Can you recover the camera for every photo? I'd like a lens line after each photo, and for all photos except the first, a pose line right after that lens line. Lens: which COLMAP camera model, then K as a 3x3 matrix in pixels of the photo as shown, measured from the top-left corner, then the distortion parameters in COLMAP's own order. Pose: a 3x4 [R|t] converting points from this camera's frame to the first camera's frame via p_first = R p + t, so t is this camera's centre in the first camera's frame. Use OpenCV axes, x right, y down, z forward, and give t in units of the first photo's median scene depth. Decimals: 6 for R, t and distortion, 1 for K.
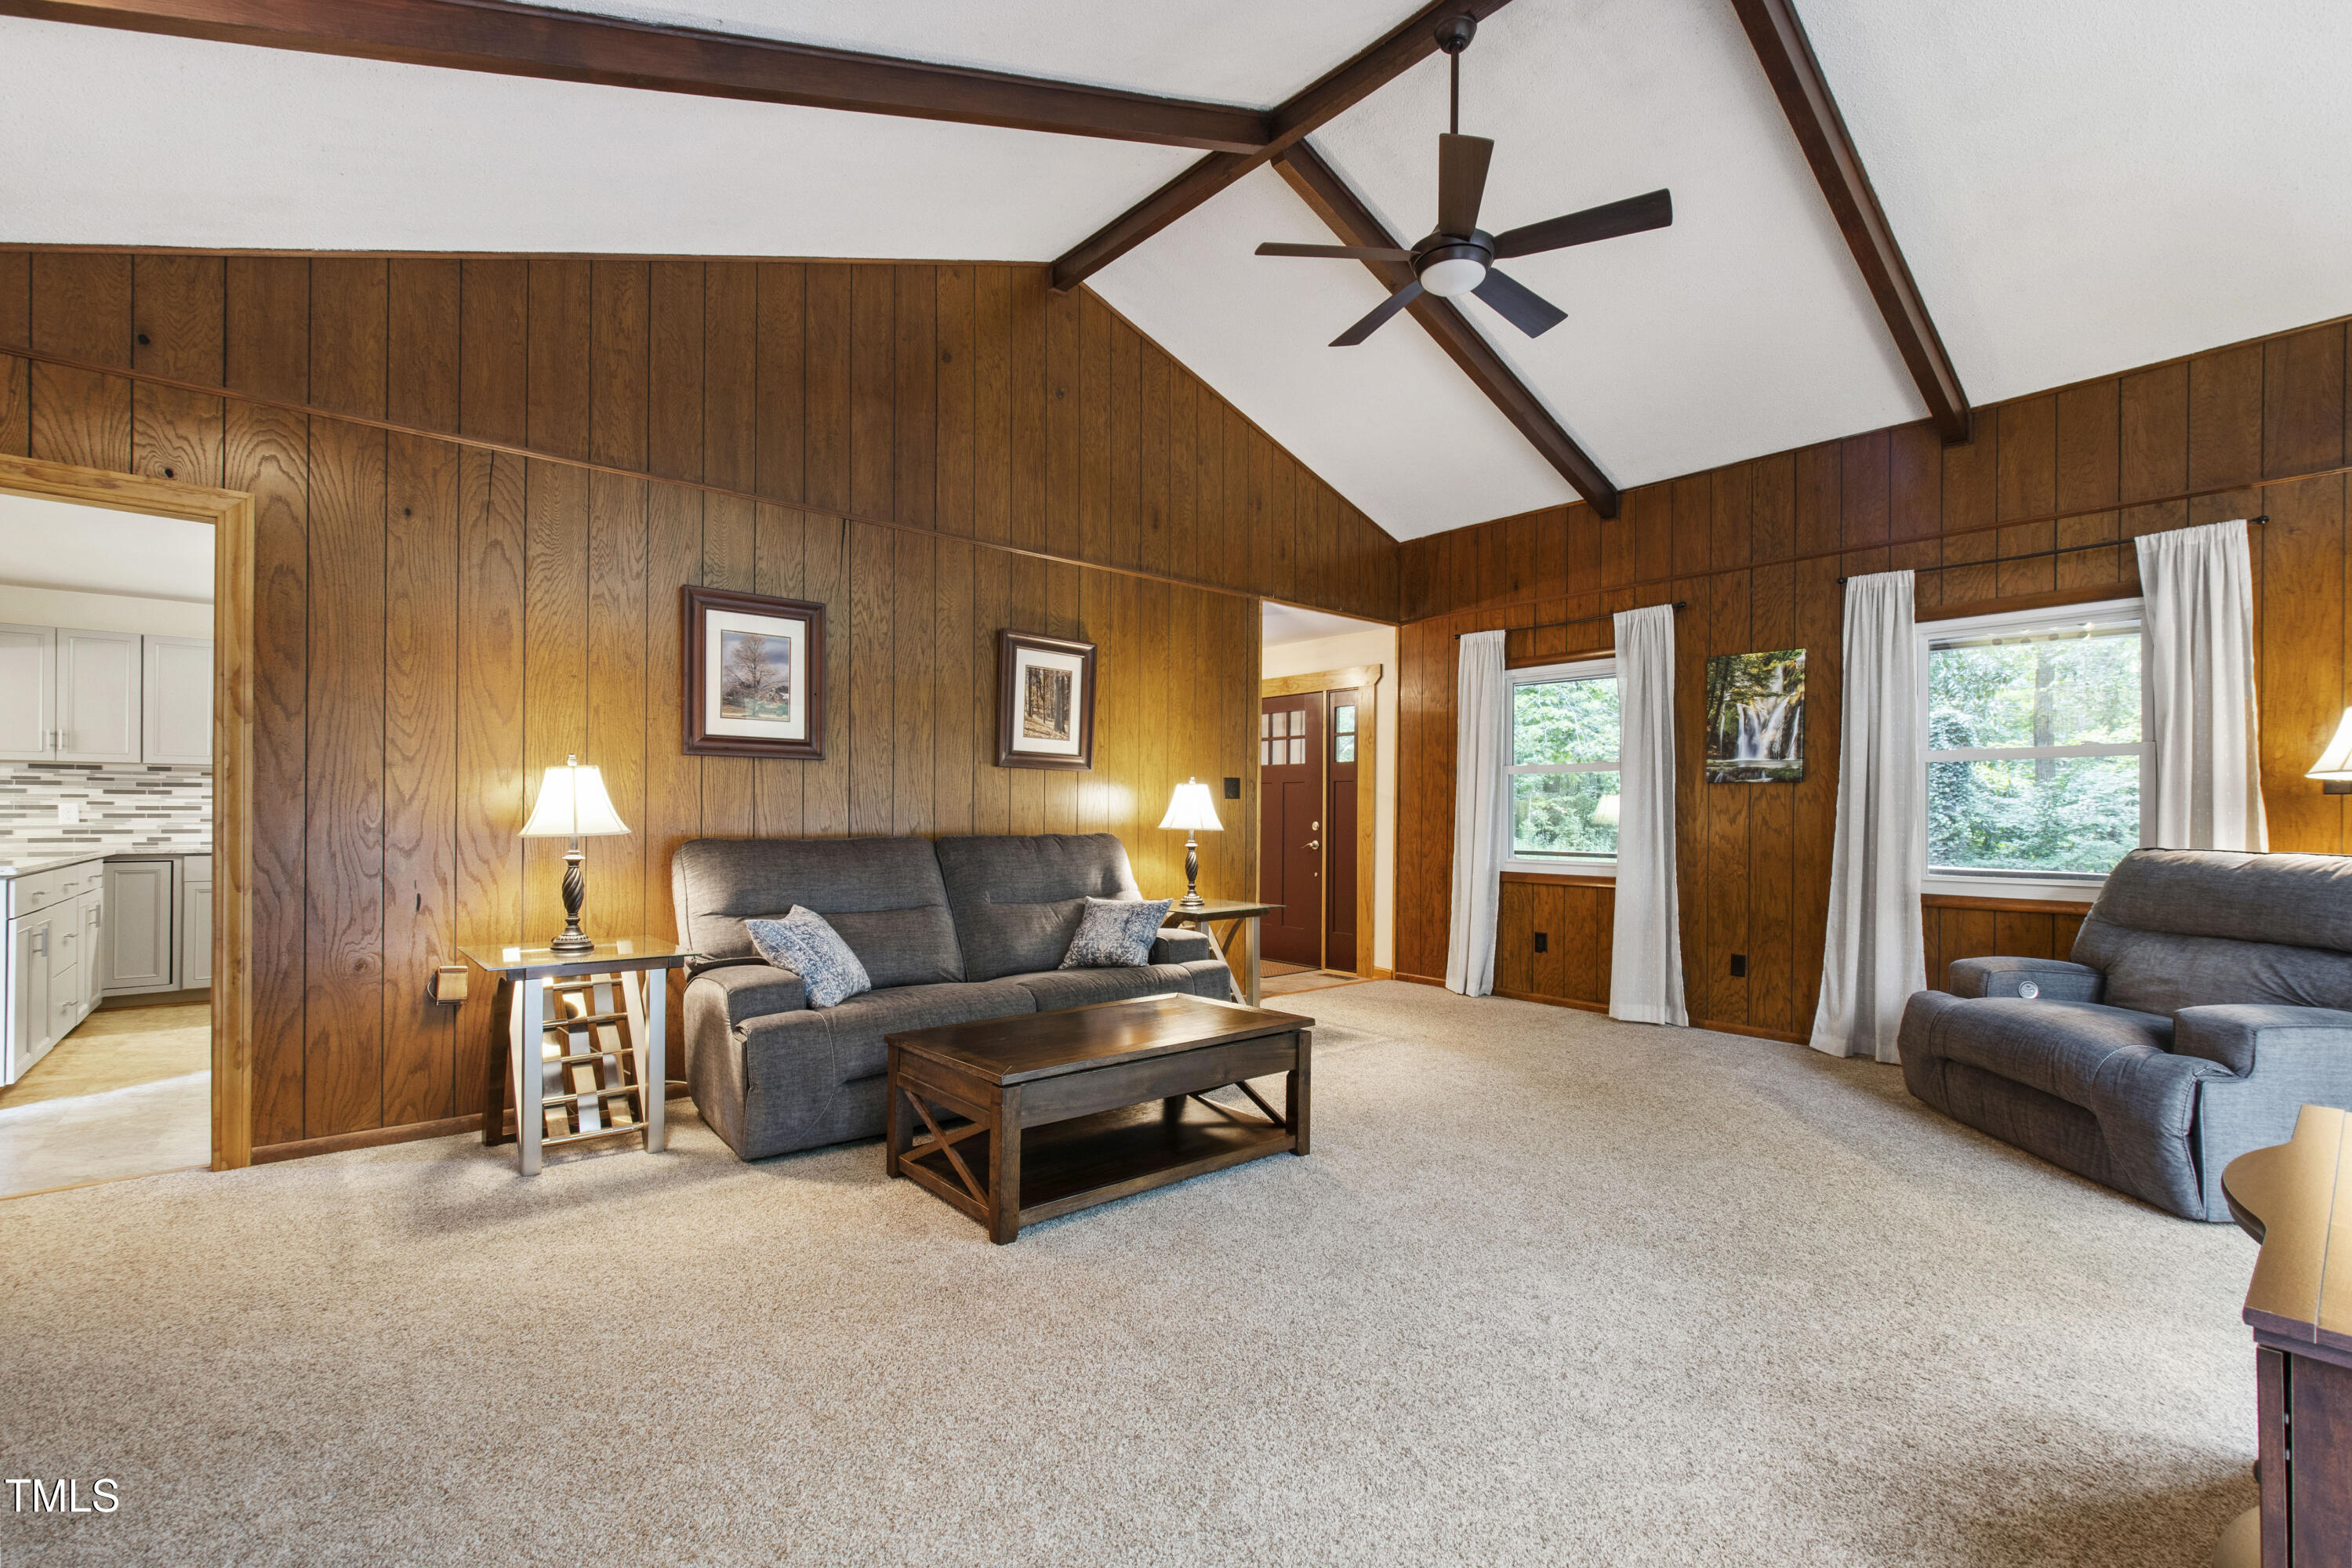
lens RADIAL K [[1042.9, 0, 1188.0], [0, 1042.9, 804.5], [0, 0, 1]] dist [0.003398, -0.004552]
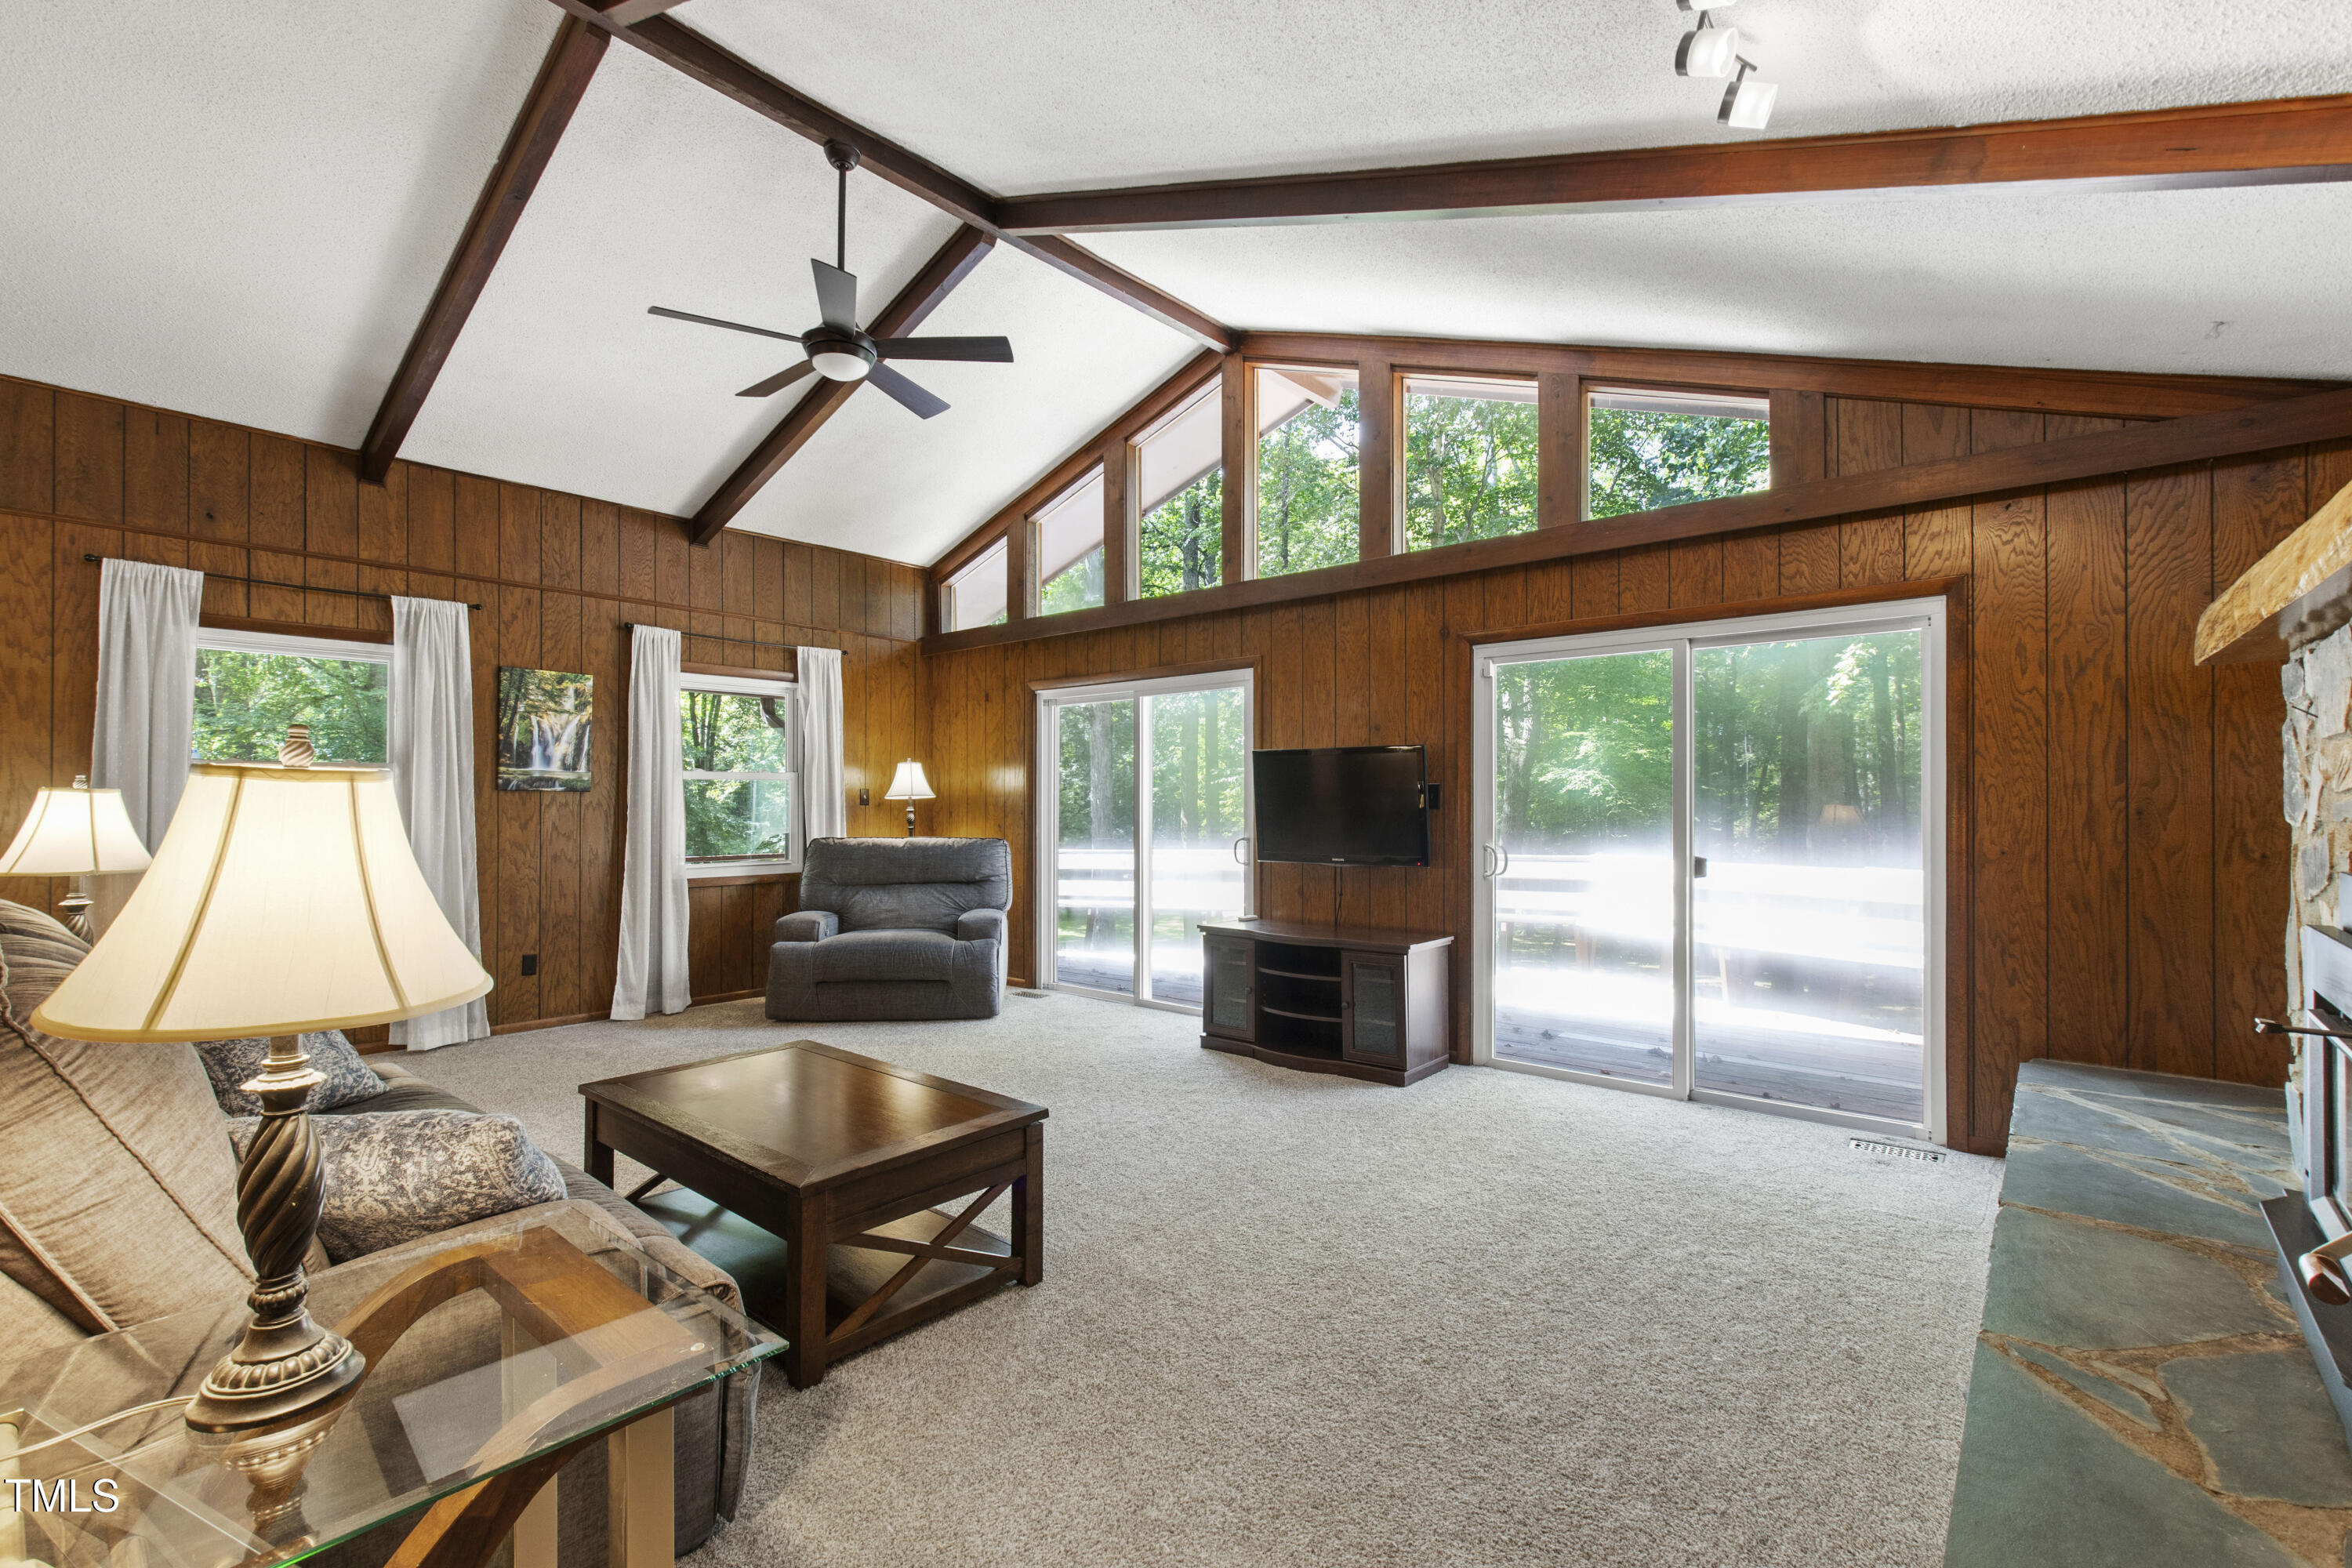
lens RADIAL K [[1042.9, 0, 1171.4], [0, 1042.9, 797.3], [0, 0, 1]] dist [0.003398, -0.004552]
pose [[-0.151025, -0.002095, 0.988528, -0.745493], [-0.012321, 0.999924, 0.000236, -0.027972], [-0.988453, -0.012144, -0.151039, 0.640462]]
